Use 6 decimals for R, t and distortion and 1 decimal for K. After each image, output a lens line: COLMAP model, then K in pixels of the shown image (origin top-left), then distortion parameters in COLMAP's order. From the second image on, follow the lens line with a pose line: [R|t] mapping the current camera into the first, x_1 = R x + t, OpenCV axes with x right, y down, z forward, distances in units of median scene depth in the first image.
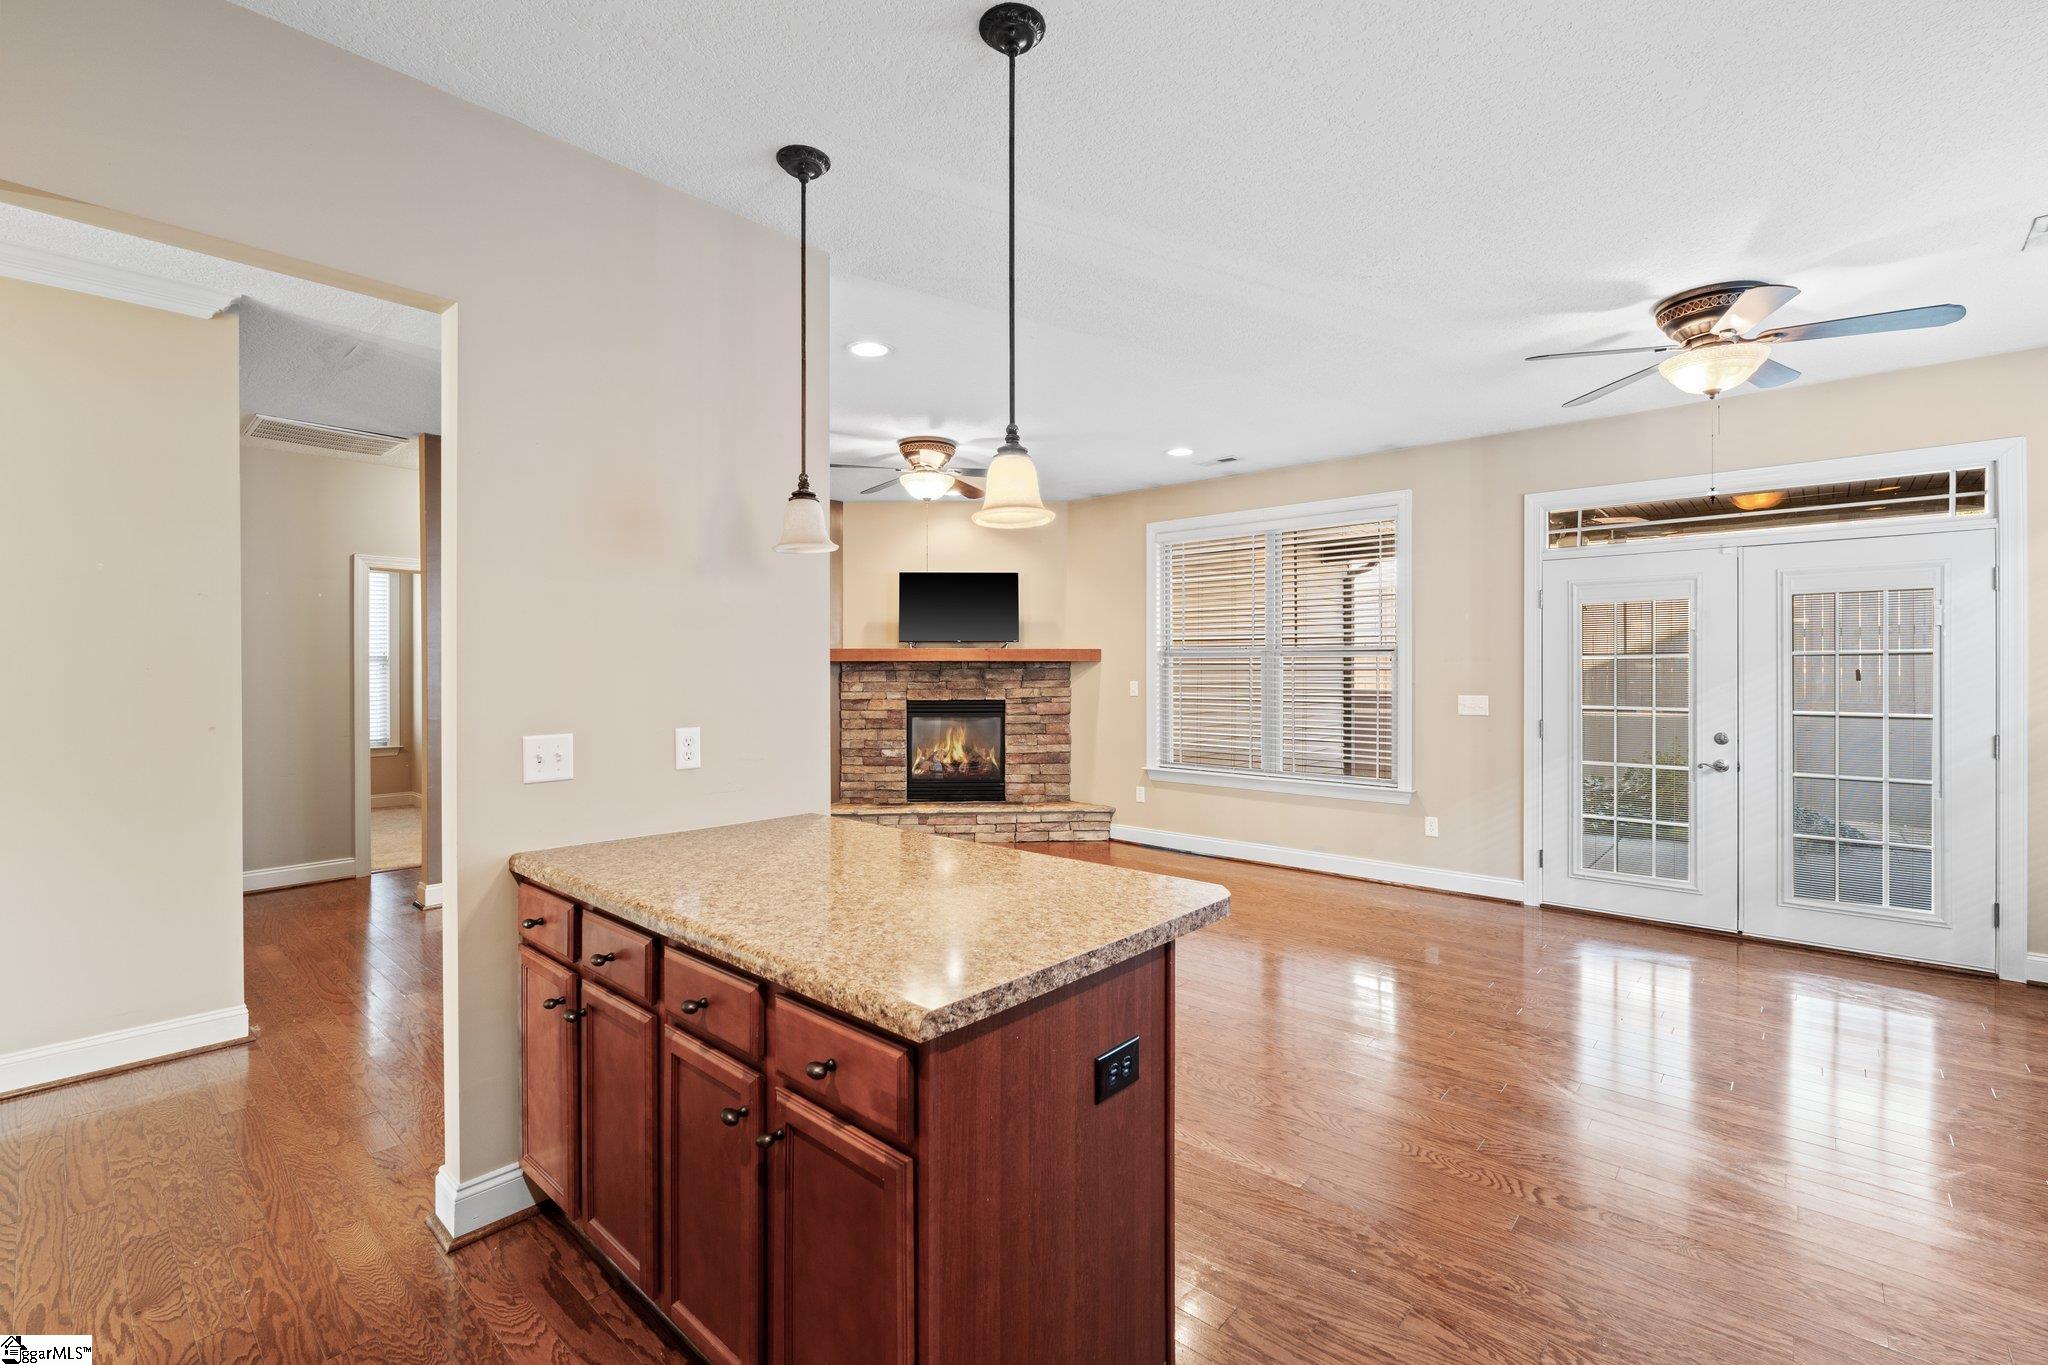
lens RADIAL K [[895.2, 0, 1019.9], [0, 895.2, 674.2], [0, 0, 1]] dist [-0.006484, 0.000370]
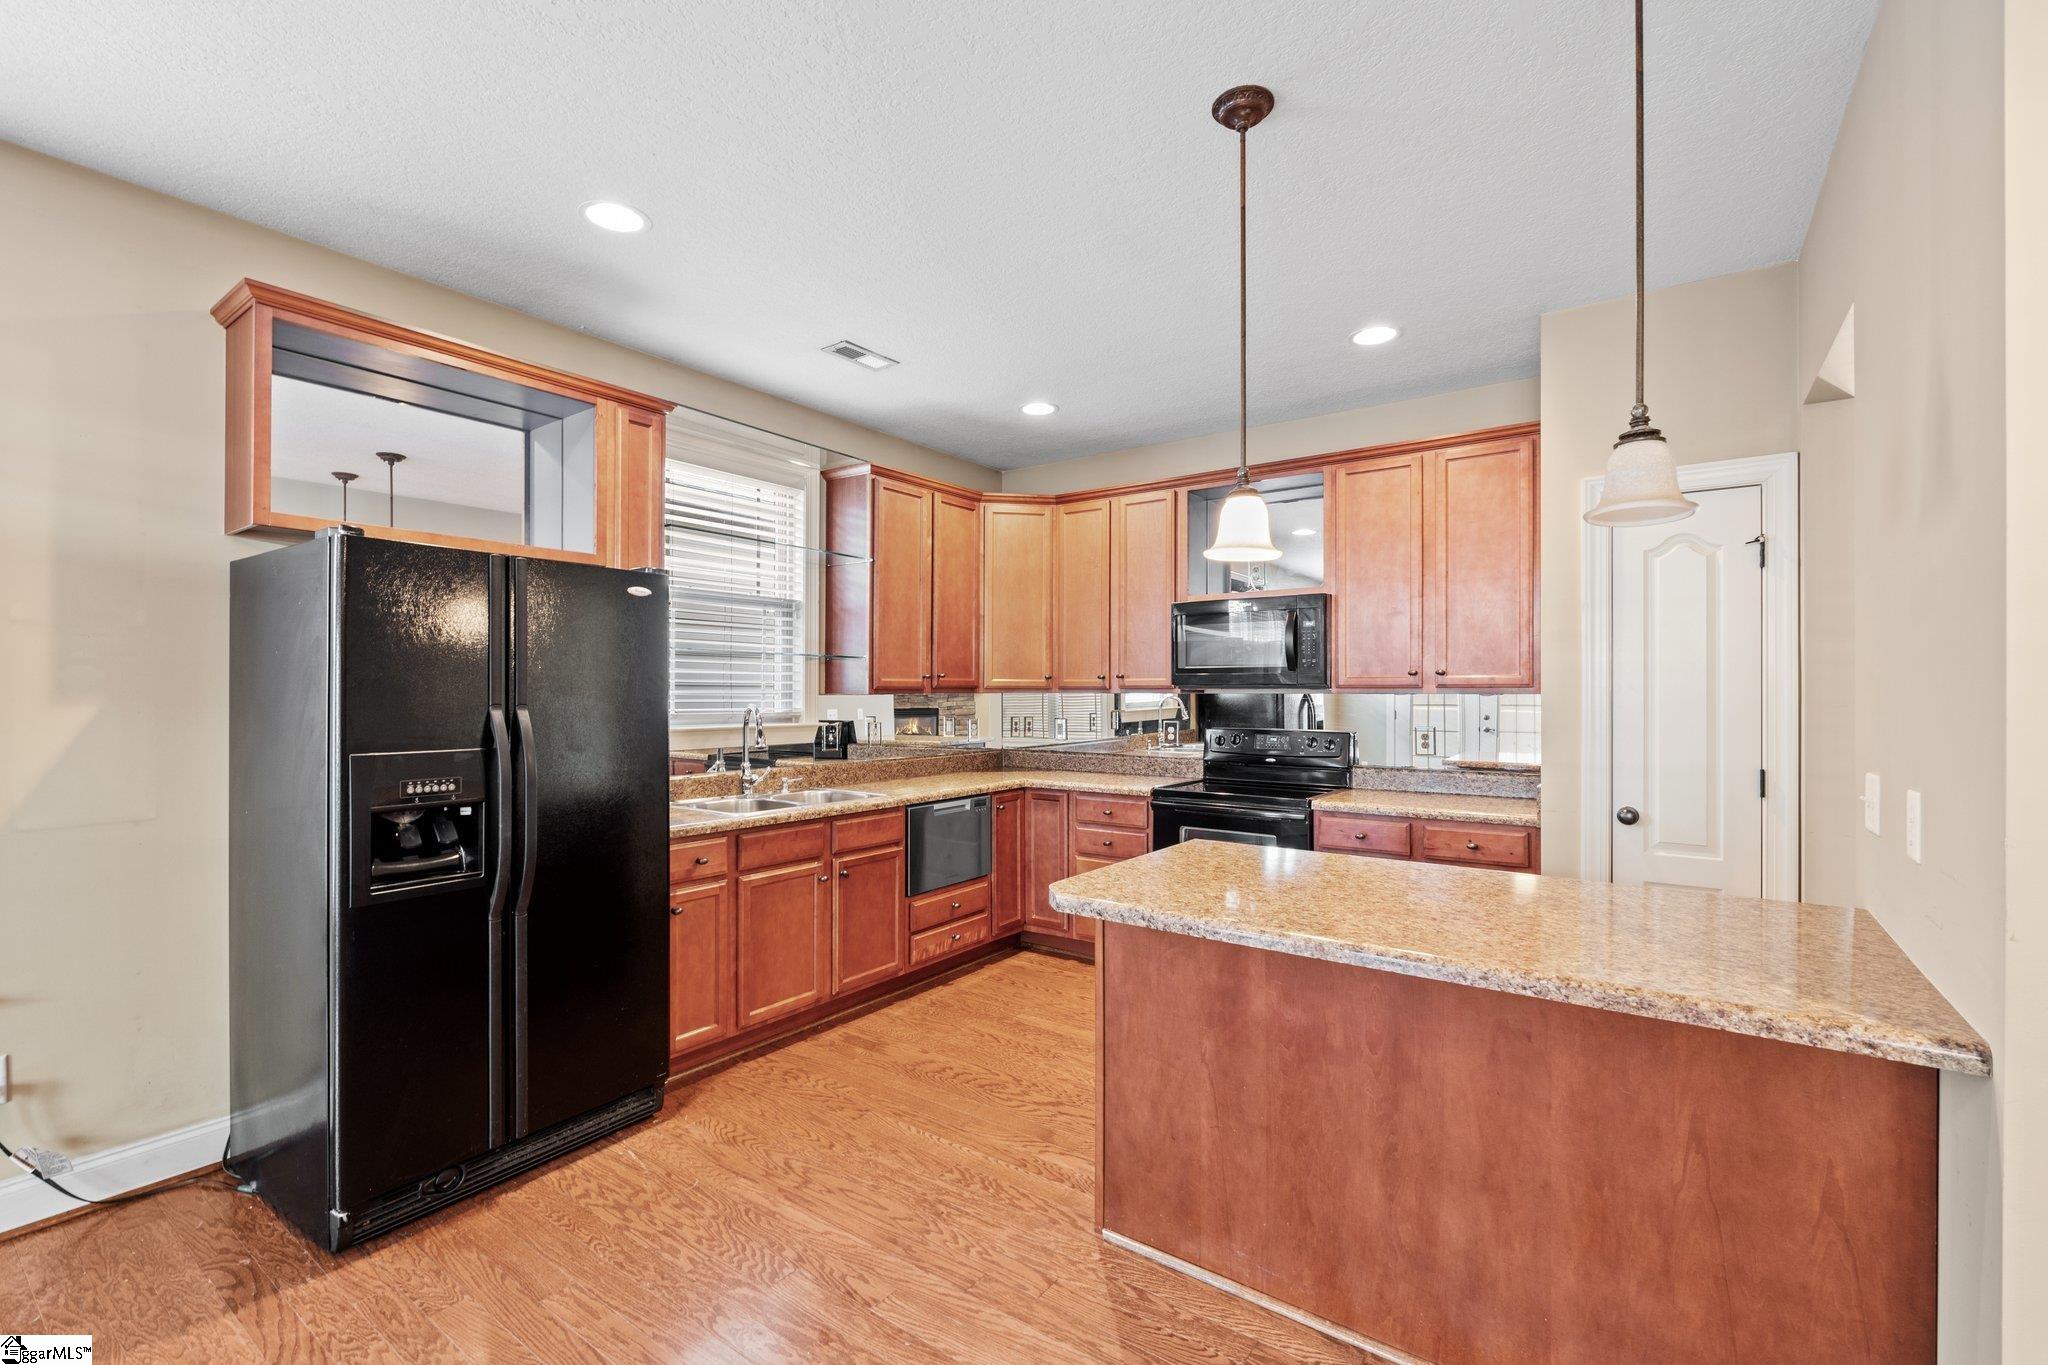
lens RADIAL K [[895.2, 0, 1020.8], [0, 895.2, 689.2], [0, 0, 1]] dist [-0.006484, 0.000370]
pose [[-0.994801, 0.000588, -0.101836, 0.100726], [0.000246, 0.999994, 0.003375, -0.003463], [0.101838, 0.003332, -0.994795, 0.553166]]
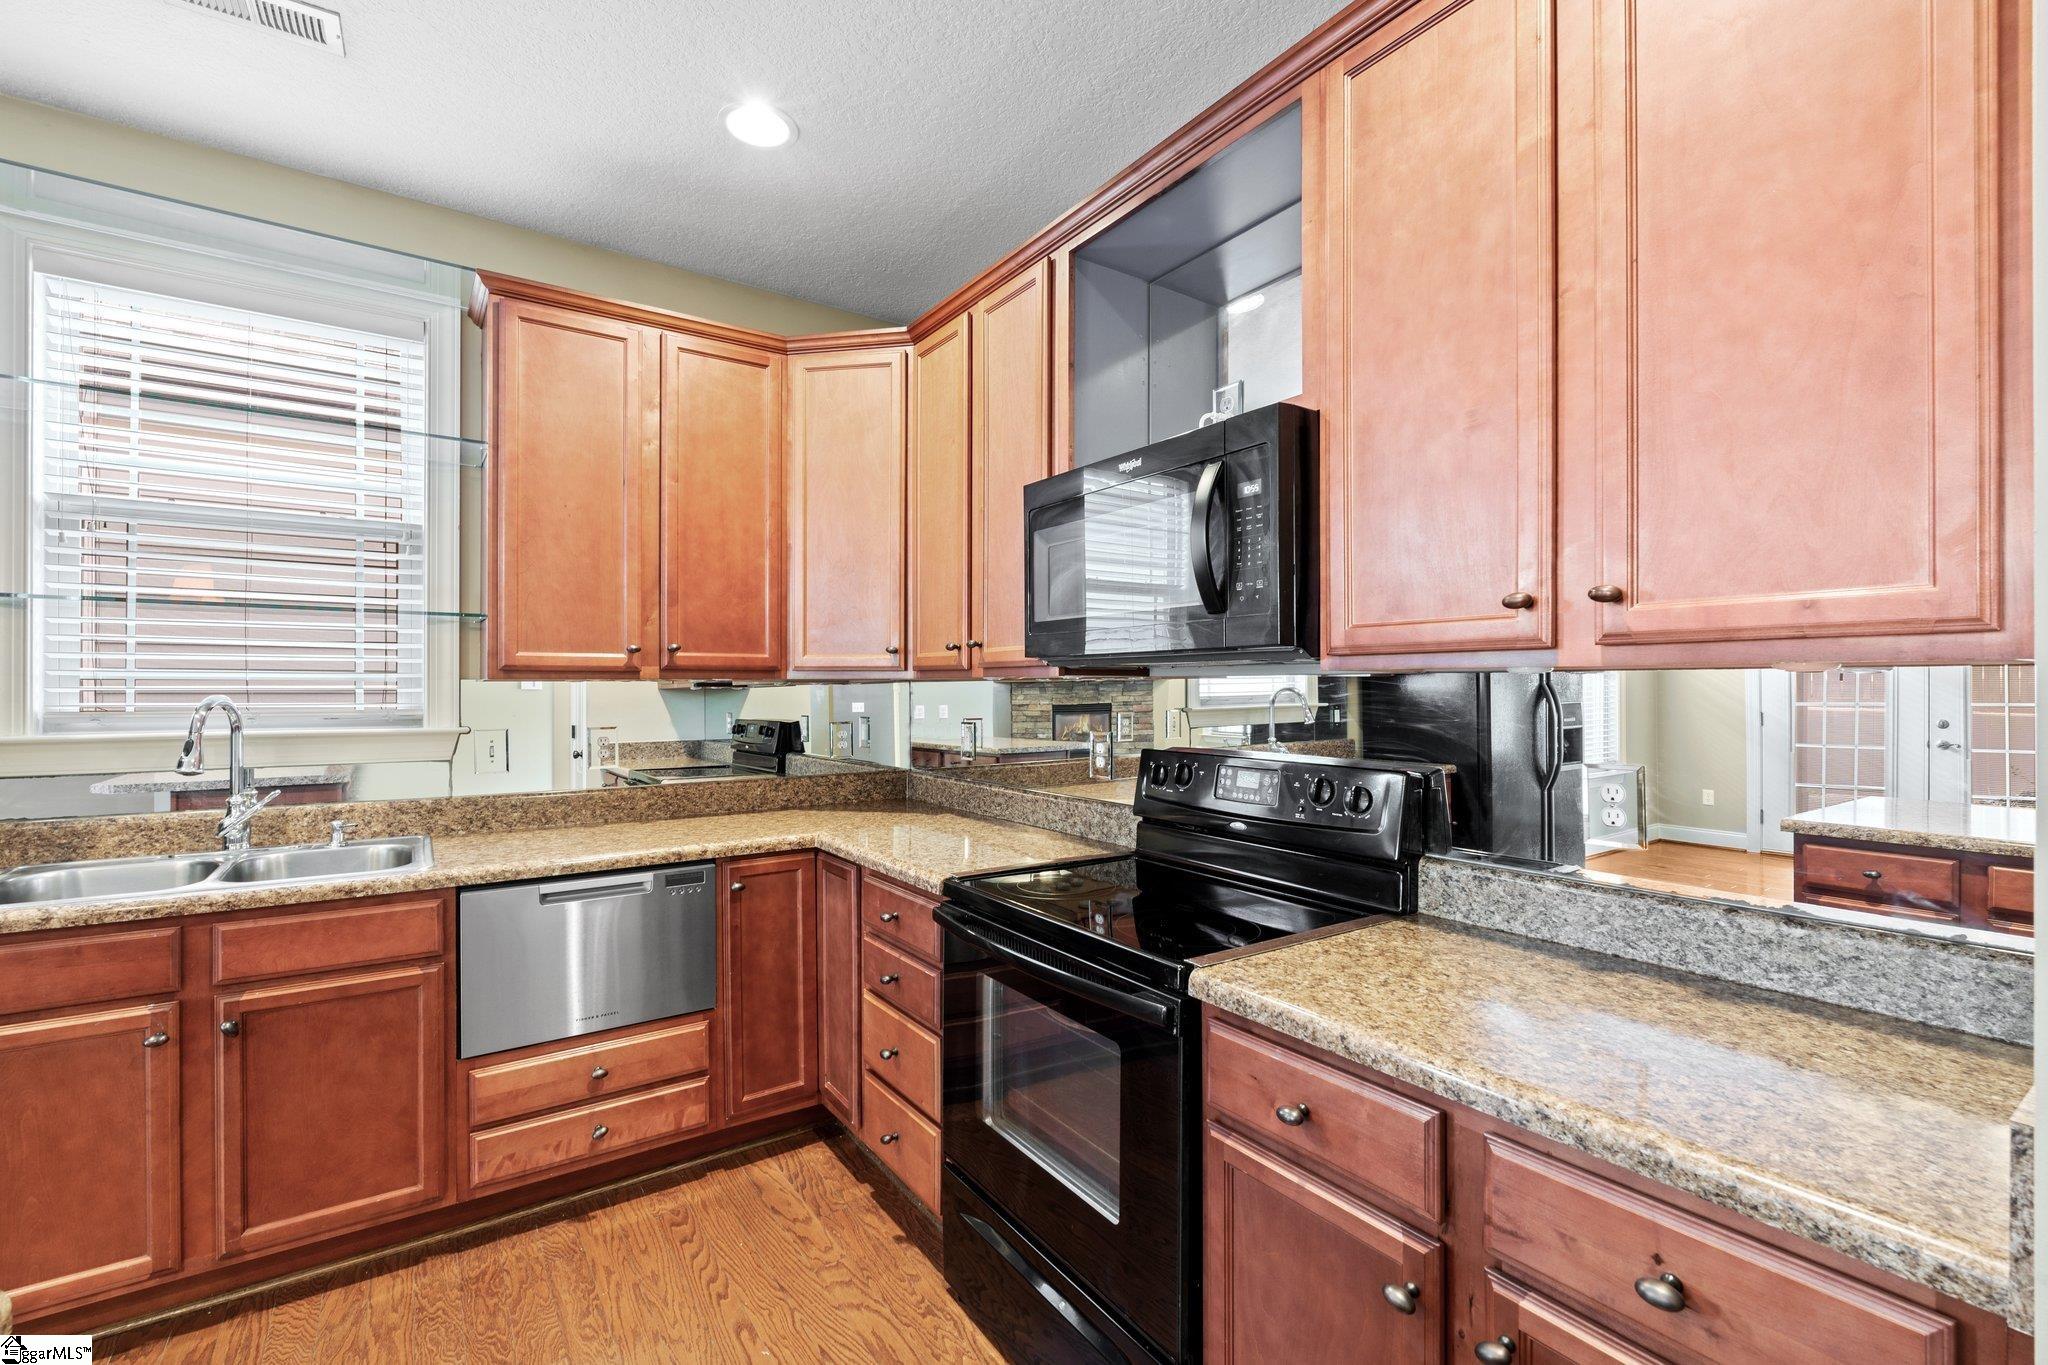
lens RADIAL K [[895.2, 0, 1016.0], [0, 895.2, 684.1], [0, 0, 1]] dist [-0.006484, 0.000370]
pose [[-0.970931, 0.003443, 0.239335, -0.135796], [0.004107, 0.999989, 0.002274, 0.003751], [-0.239324, 0.003191, -0.970935, 0.232653]]
